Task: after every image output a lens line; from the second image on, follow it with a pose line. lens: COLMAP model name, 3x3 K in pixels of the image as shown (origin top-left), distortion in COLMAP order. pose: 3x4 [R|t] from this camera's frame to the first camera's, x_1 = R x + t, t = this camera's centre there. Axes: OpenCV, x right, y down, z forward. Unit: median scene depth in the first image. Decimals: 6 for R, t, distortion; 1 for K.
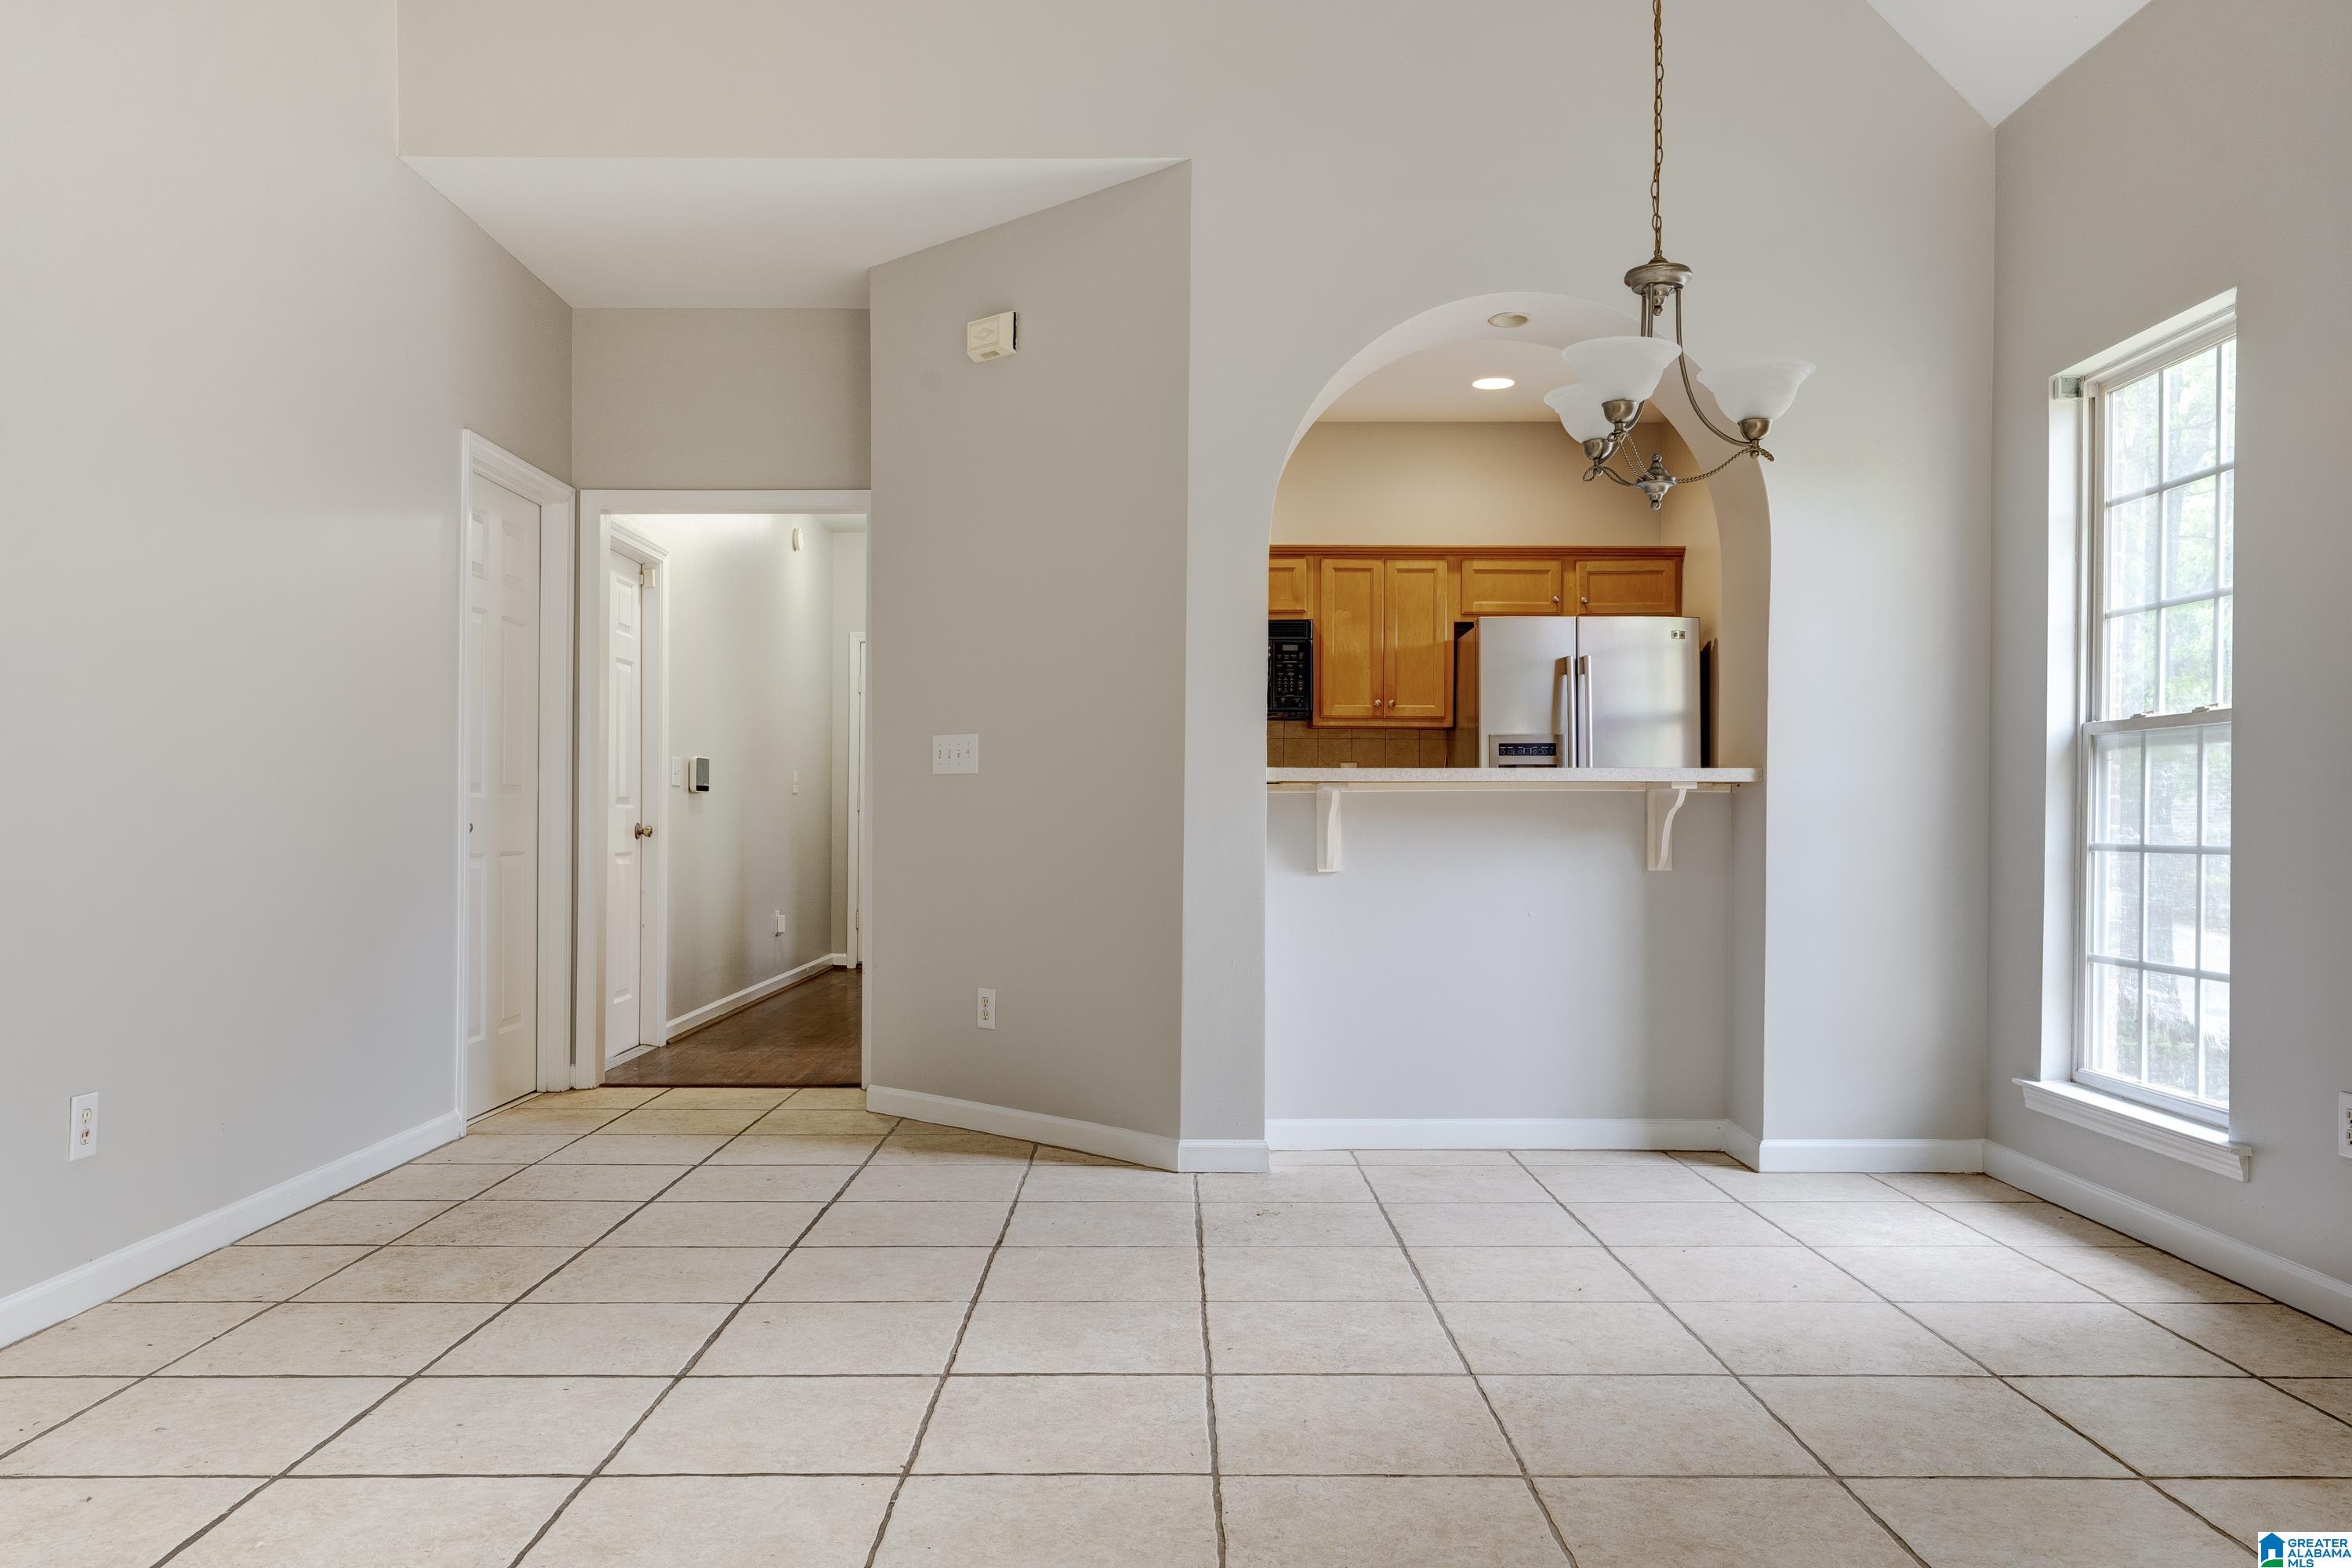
lens RADIAL K [[1735.5, 0, 1177.1], [0, 1735.5, 810.9], [0, 0, 1]] dist [-0.002887, 0.001614]
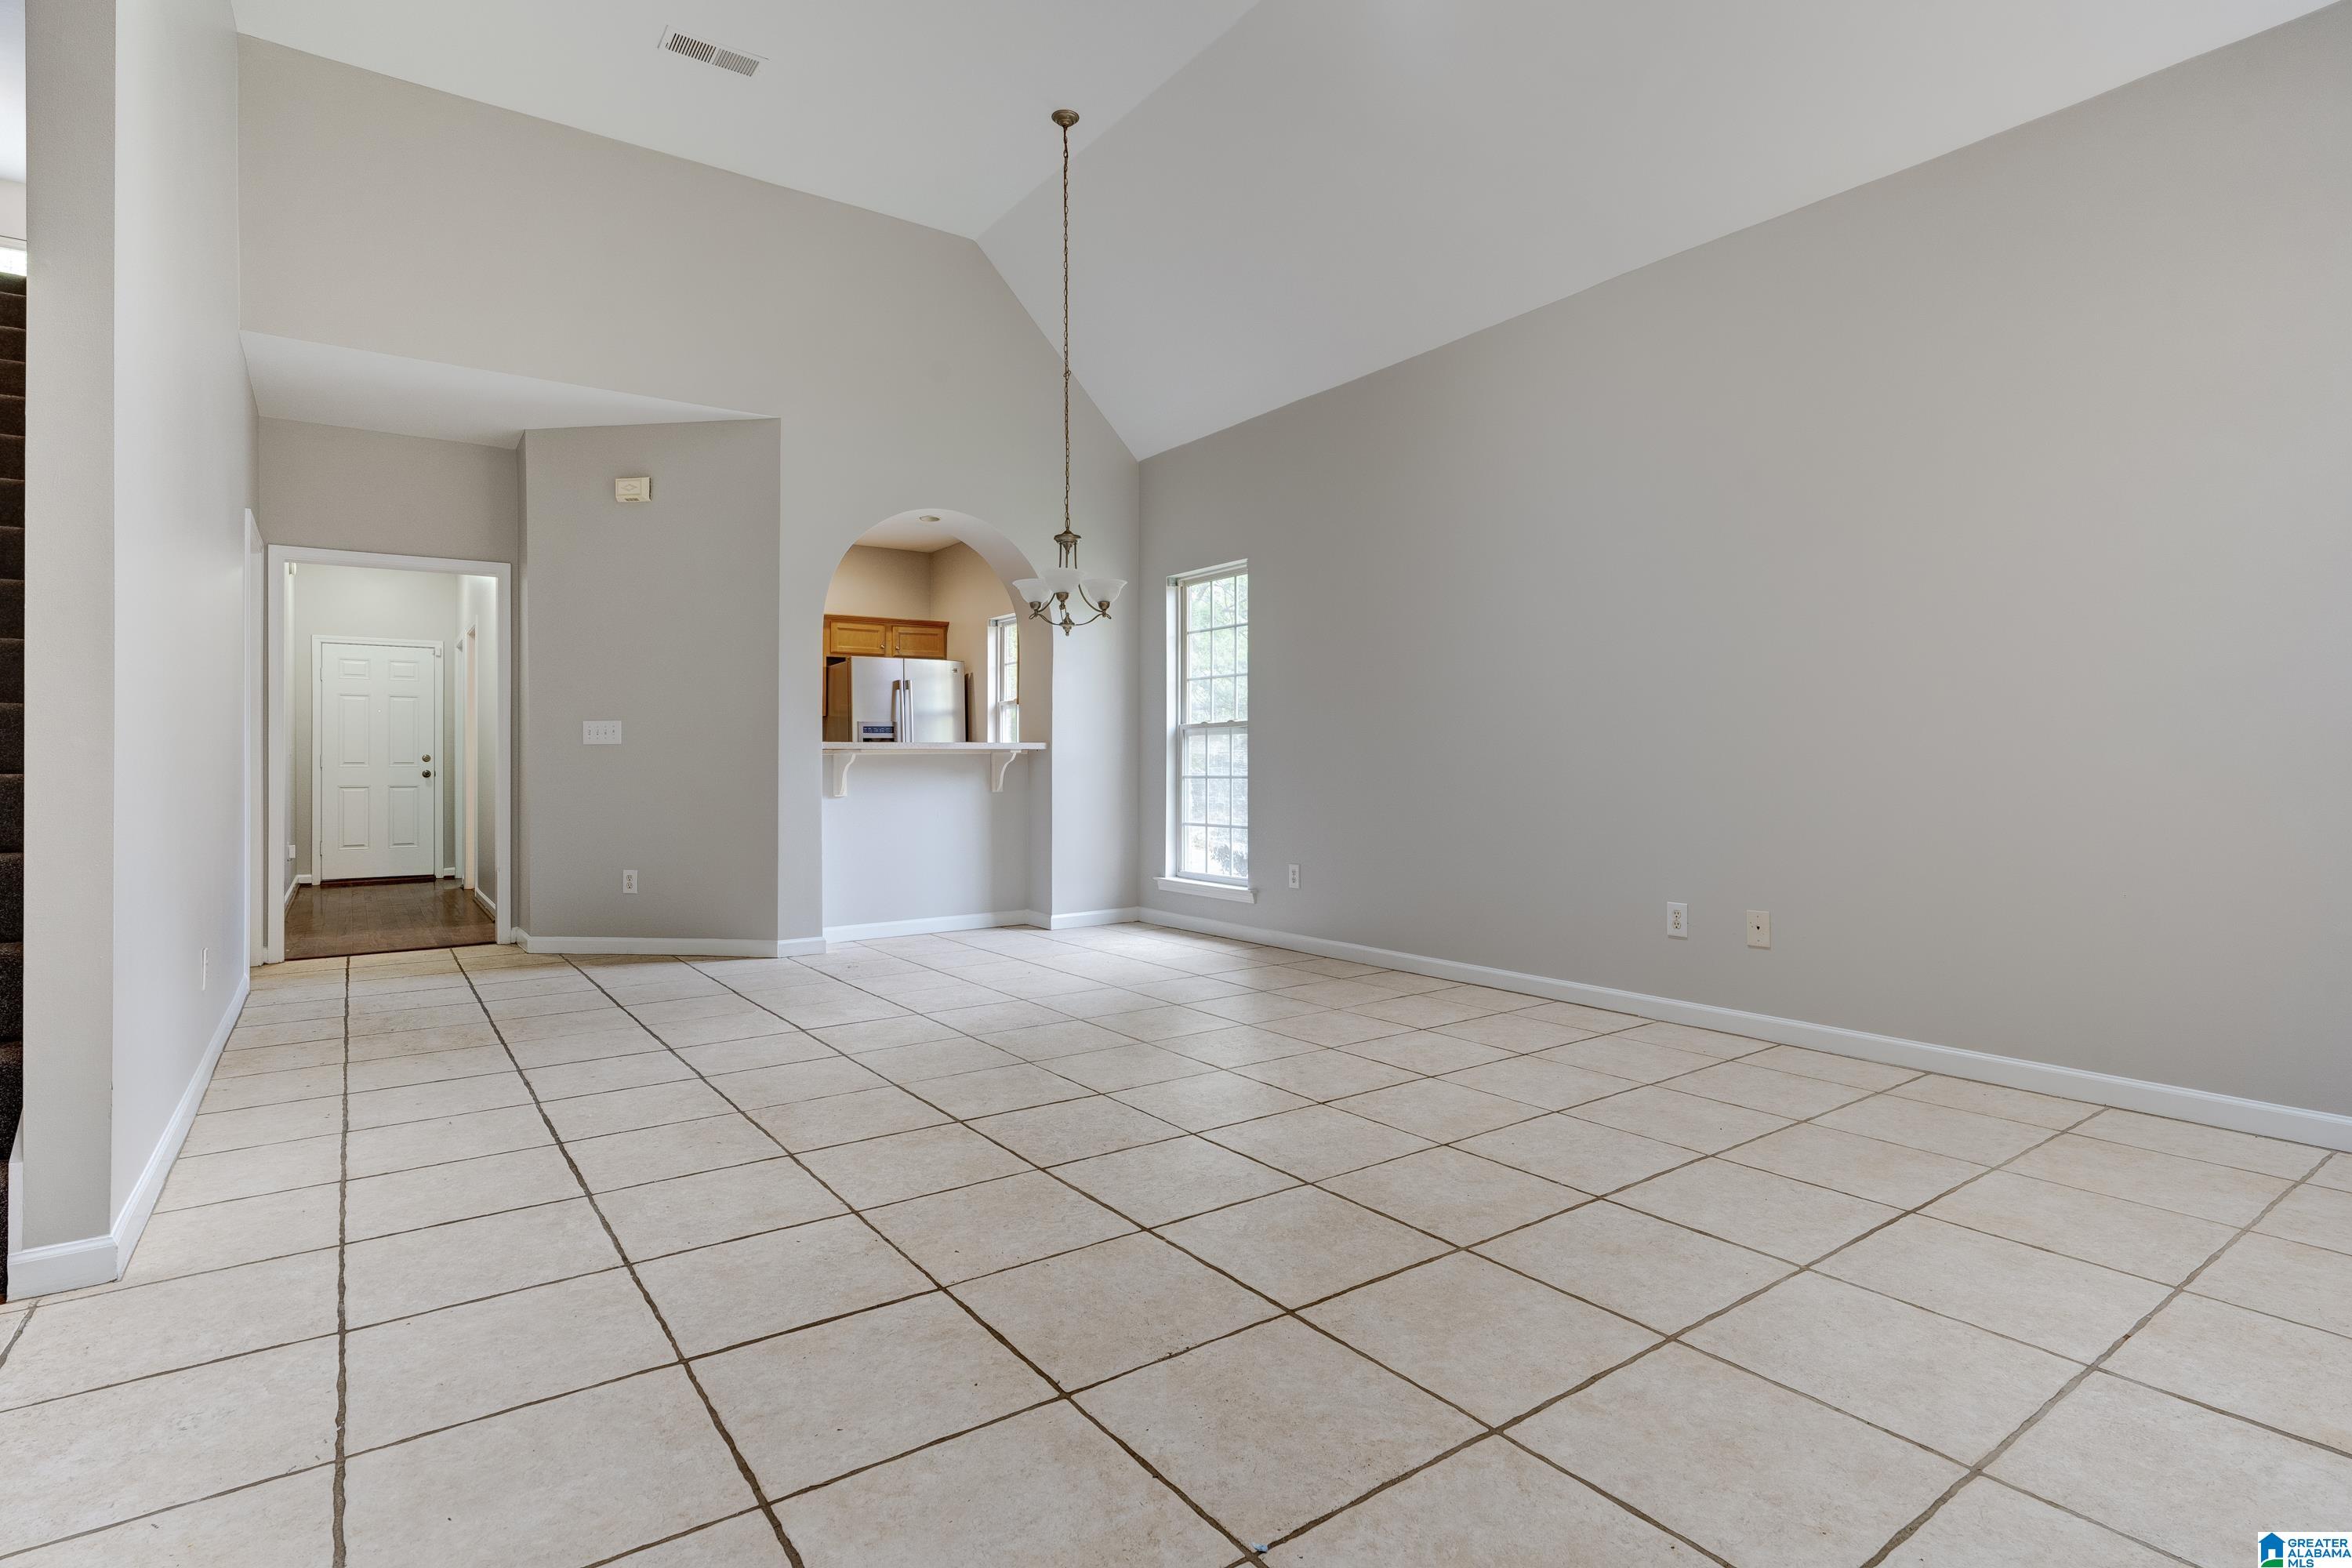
lens RADIAL K [[1158.2, 0, 1187.7], [0, 1158.2, 758.2], [0, 0, 1]] dist [-0.011501, 0.001266]
pose [[0.814750, -0.005797, 0.579783, -0.321171], [0.007770, 0.999969, -0.000921, -0.002441], [-0.579760, 0.005255, 0.814770, -0.244374]]
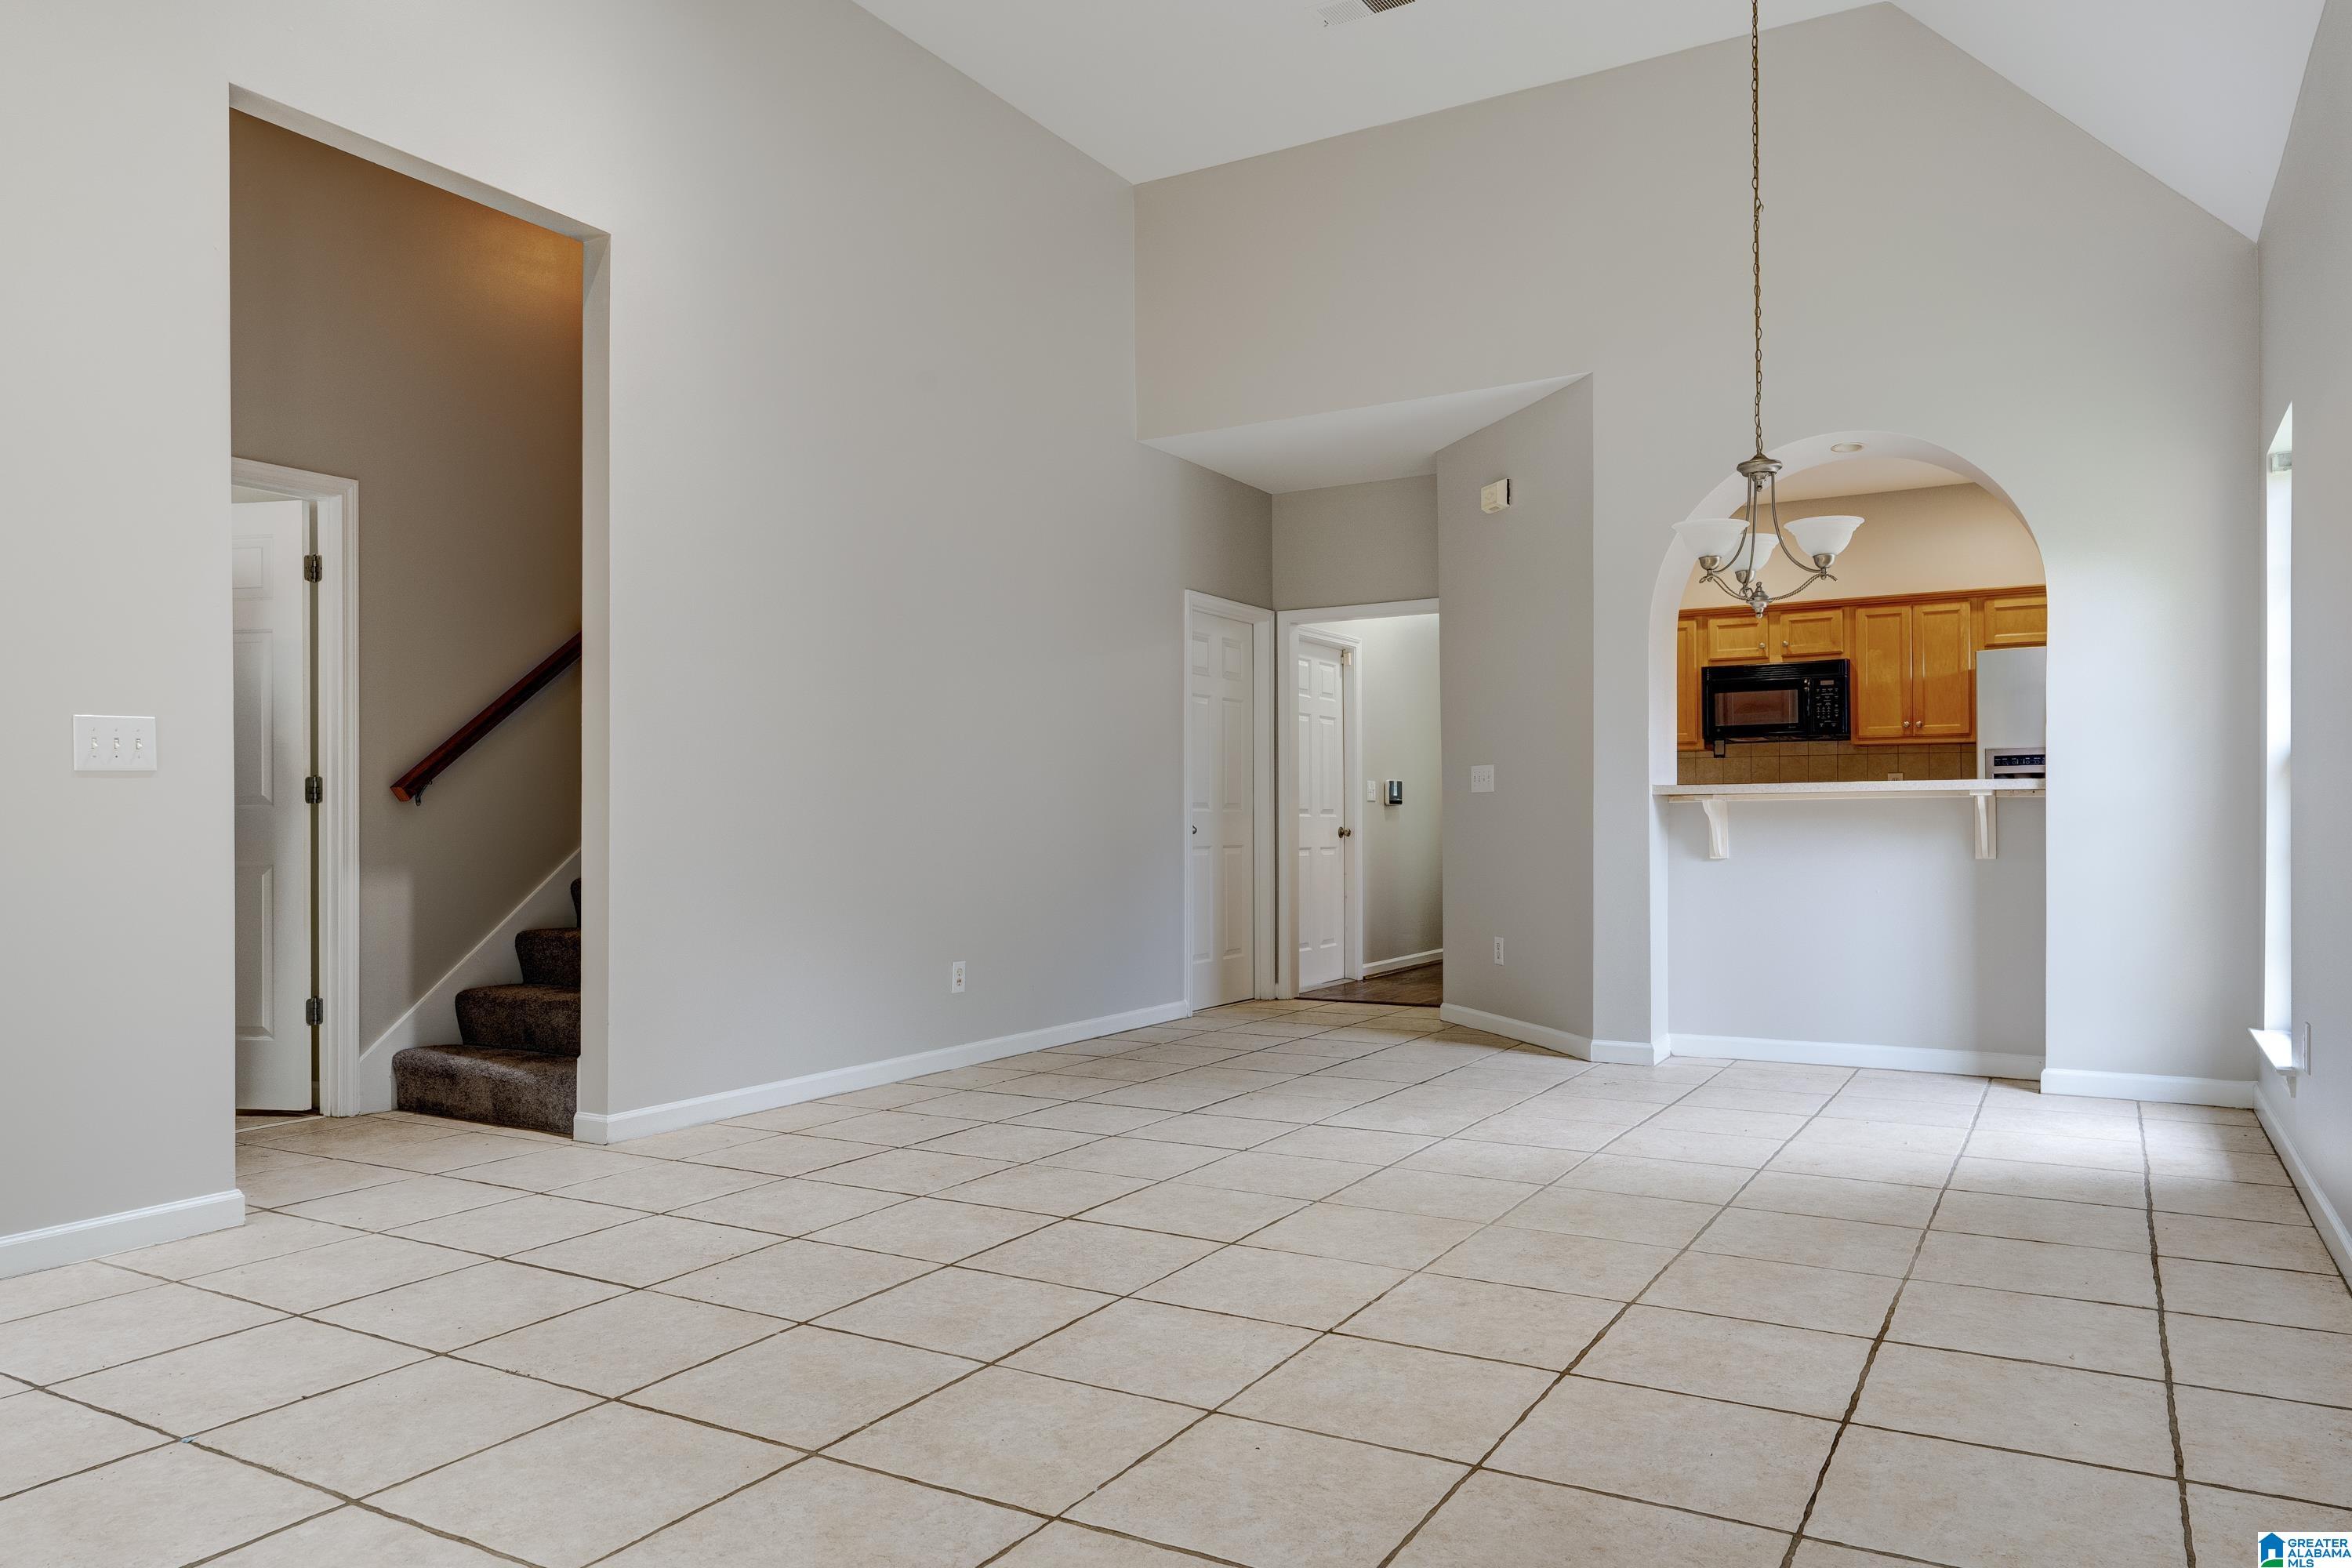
lens RADIAL K [[1569.3, 0, 1186.8], [0, 1569.3, 818.2], [0, 0, 1]] dist [-0.001420, 0.002036]
pose [[0.861607, -0.008967, -0.507496, 0.340414], [0.009697, 0.999952, -0.001205, -0.000089], [0.507483, -0.003883, 0.861653, -0.285602]]
